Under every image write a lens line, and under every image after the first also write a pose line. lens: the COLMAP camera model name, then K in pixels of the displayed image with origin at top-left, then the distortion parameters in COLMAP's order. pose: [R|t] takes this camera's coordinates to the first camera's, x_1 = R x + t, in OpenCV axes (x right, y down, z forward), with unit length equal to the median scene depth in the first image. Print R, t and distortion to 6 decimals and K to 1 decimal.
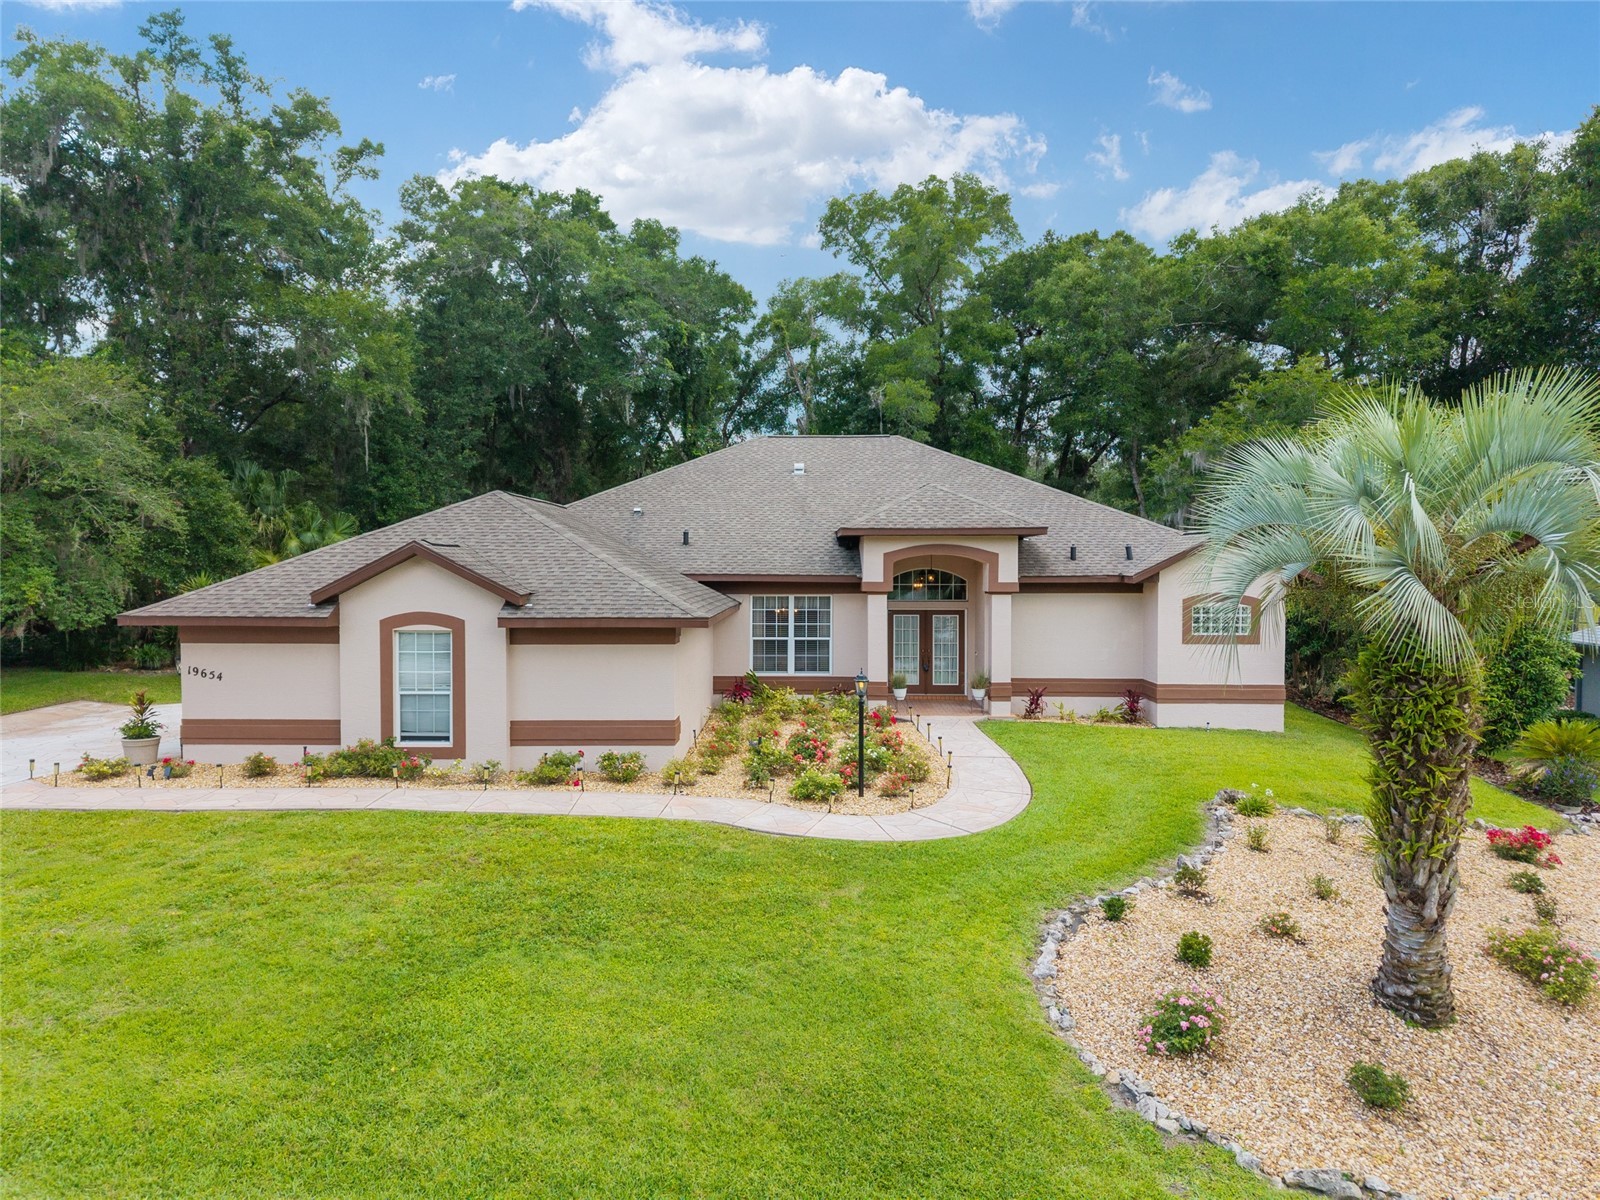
lens RADIAL K [[1069.4, 0, 800.0], [0, 1069.4, 600.0], [0, 0, 1]] dist [0.008895, 0.000515]
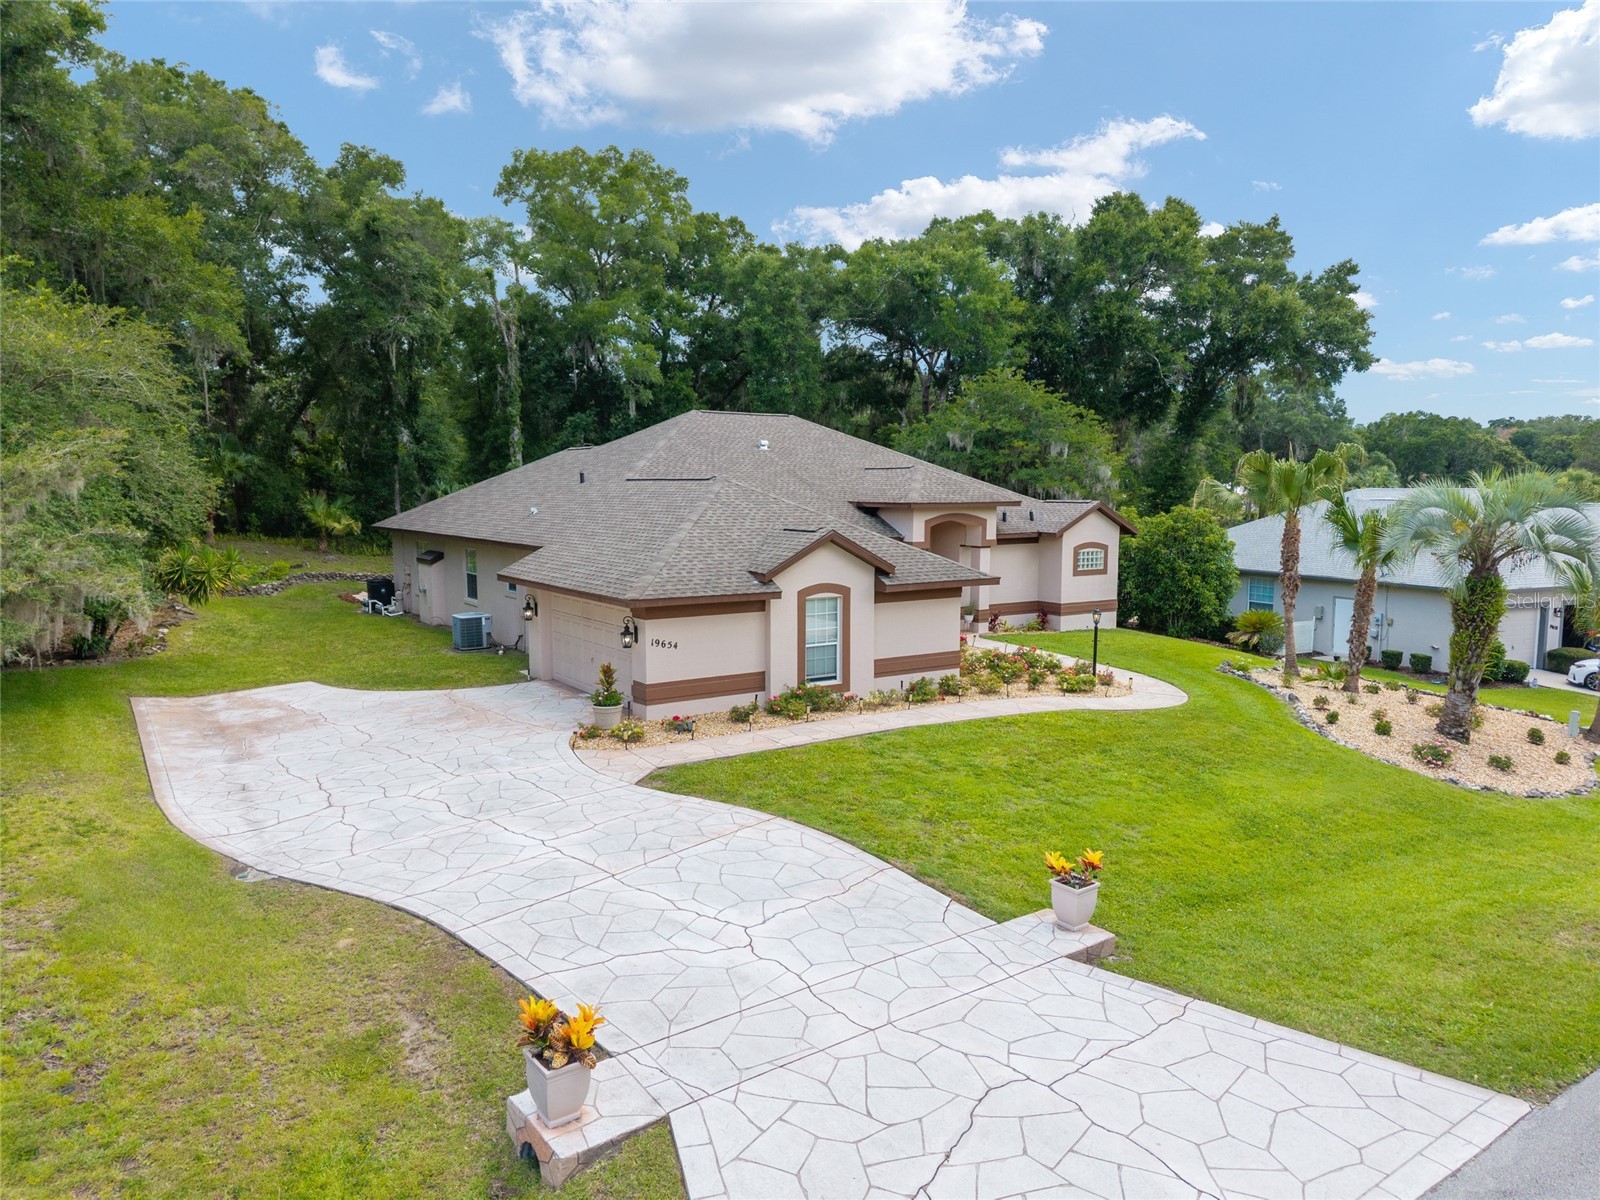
lens RADIAL K [[1060.5, 0, 802.0], [0, 1060.5, 592.8], [0, 0, 1]] dist [0.018848, -0.000259]
pose [[0.826363, -0.055233, 0.560423, -0.802691], [0.017284, 0.997197, 0.072794, -0.052001], [-0.562873, -0.050468, 0.825001, -0.035266]]
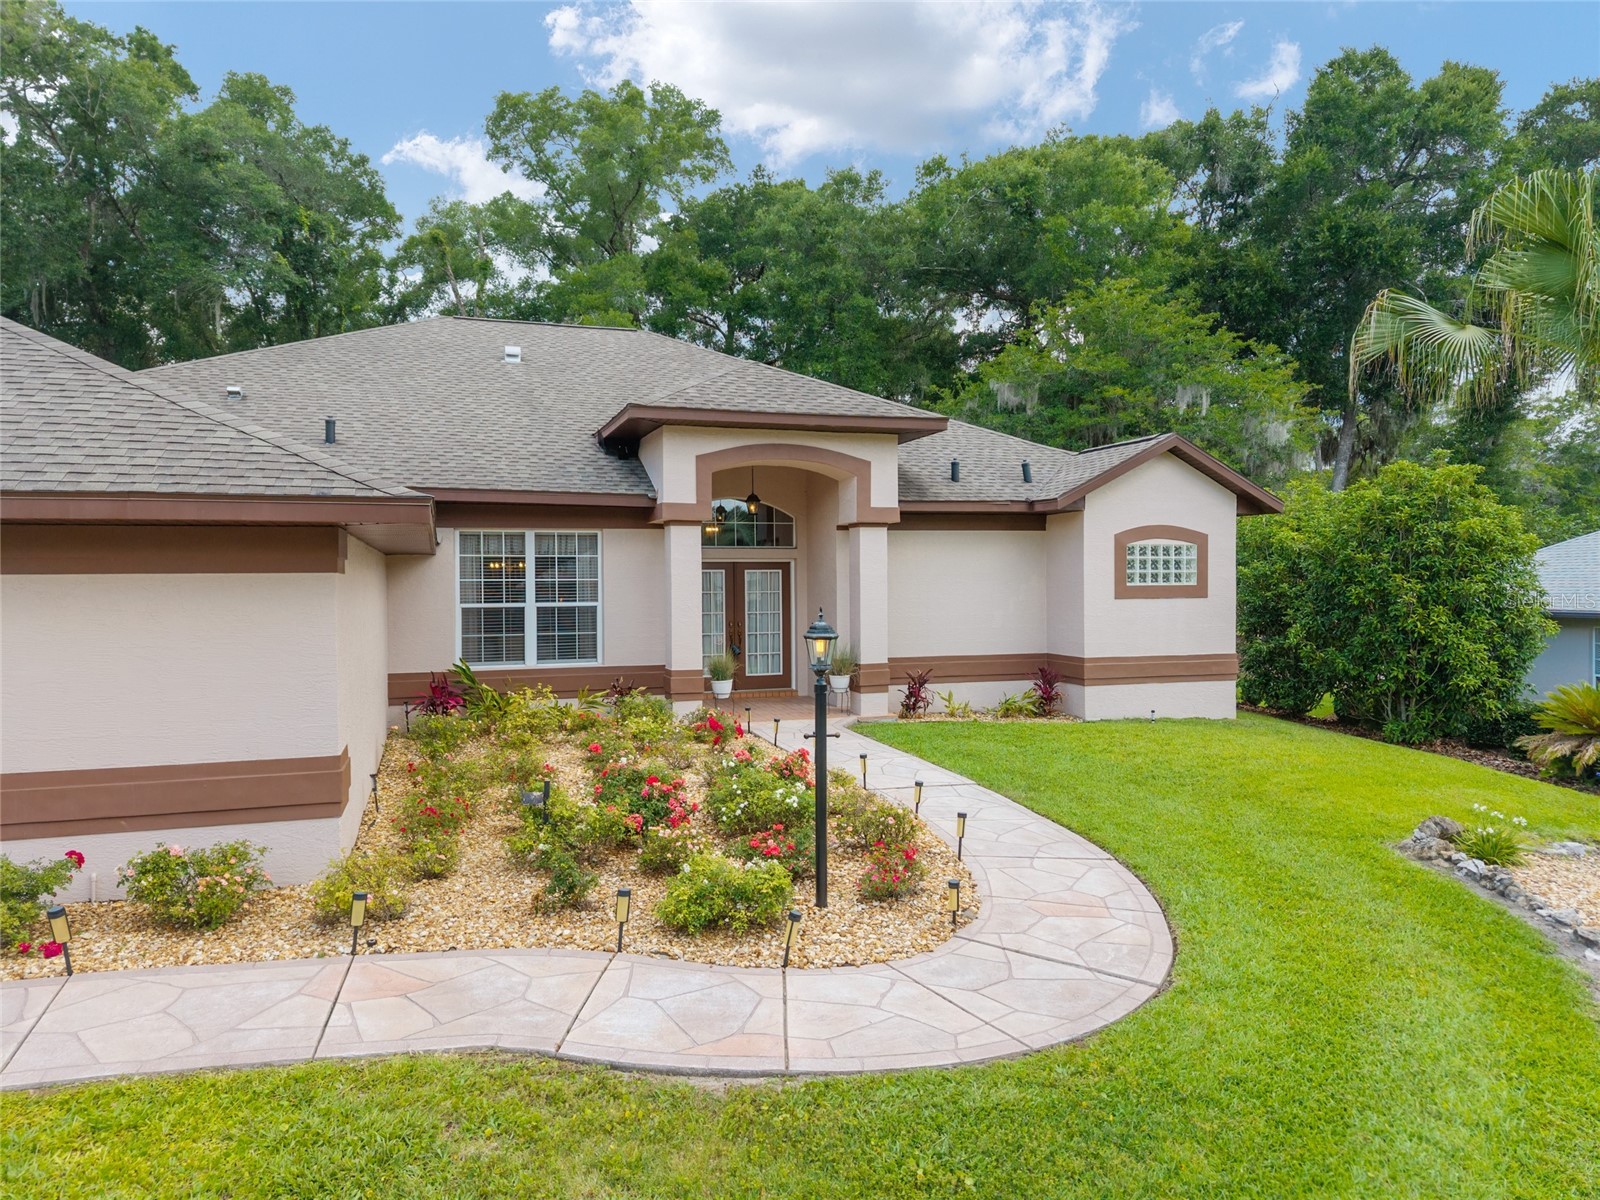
lens RADIAL K [[1069.4, 0, 800.0], [0, 1069.4, 600.0], [0, 0, 1]] dist [0.008895, 0.000515]
pose [[0.945624, -0.014460, 0.324939, -0.060812], [0.018292, 0.999794, -0.008740, 0.043253], [-0.324746, 0.014208, 0.945695, 0.402828]]
